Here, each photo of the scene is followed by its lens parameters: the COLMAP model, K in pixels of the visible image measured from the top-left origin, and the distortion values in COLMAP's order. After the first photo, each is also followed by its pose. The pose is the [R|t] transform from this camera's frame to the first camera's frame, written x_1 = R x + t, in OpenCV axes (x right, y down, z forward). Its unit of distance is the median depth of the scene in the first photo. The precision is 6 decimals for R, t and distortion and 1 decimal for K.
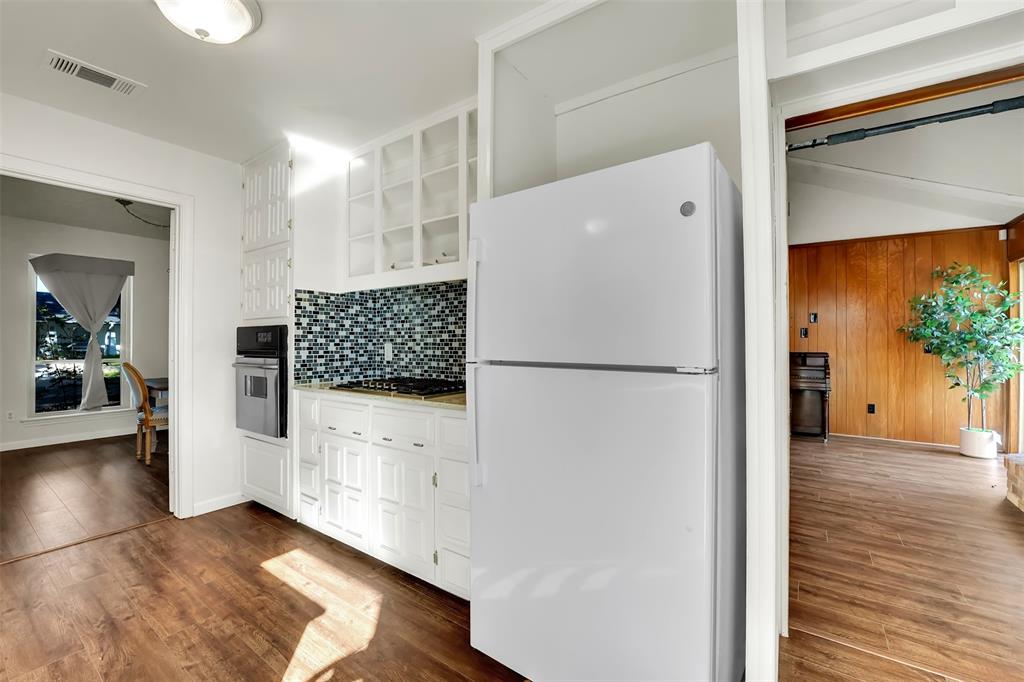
lens RADIAL K [[415.8, 0, 514.7], [0, 415.8, 337.8], [0, 0, 1]] dist [-0.023656, 0.002496]
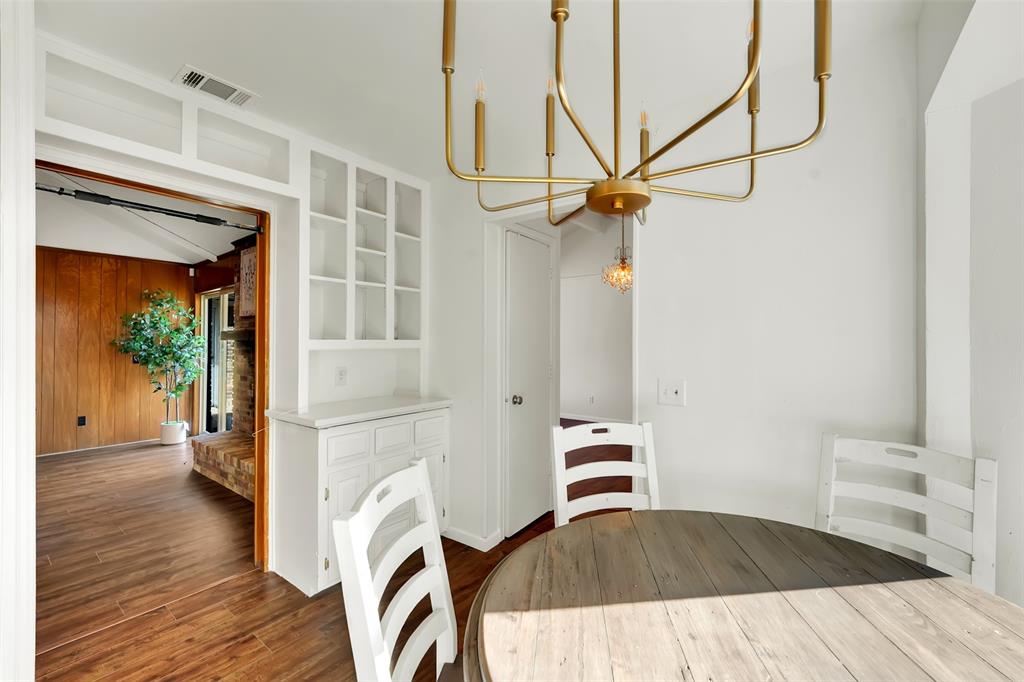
lens RADIAL K [[415.8, 0, 514.0], [0, 415.8, 338.8], [0, 0, 1]] dist [-0.023656, 0.002496]
pose [[0.015890, 0.009384, 0.999830, -0.132361], [-0.010882, 0.999898, -0.009212, -0.036998], [-0.999815, -0.010734, 0.015991, -0.092888]]
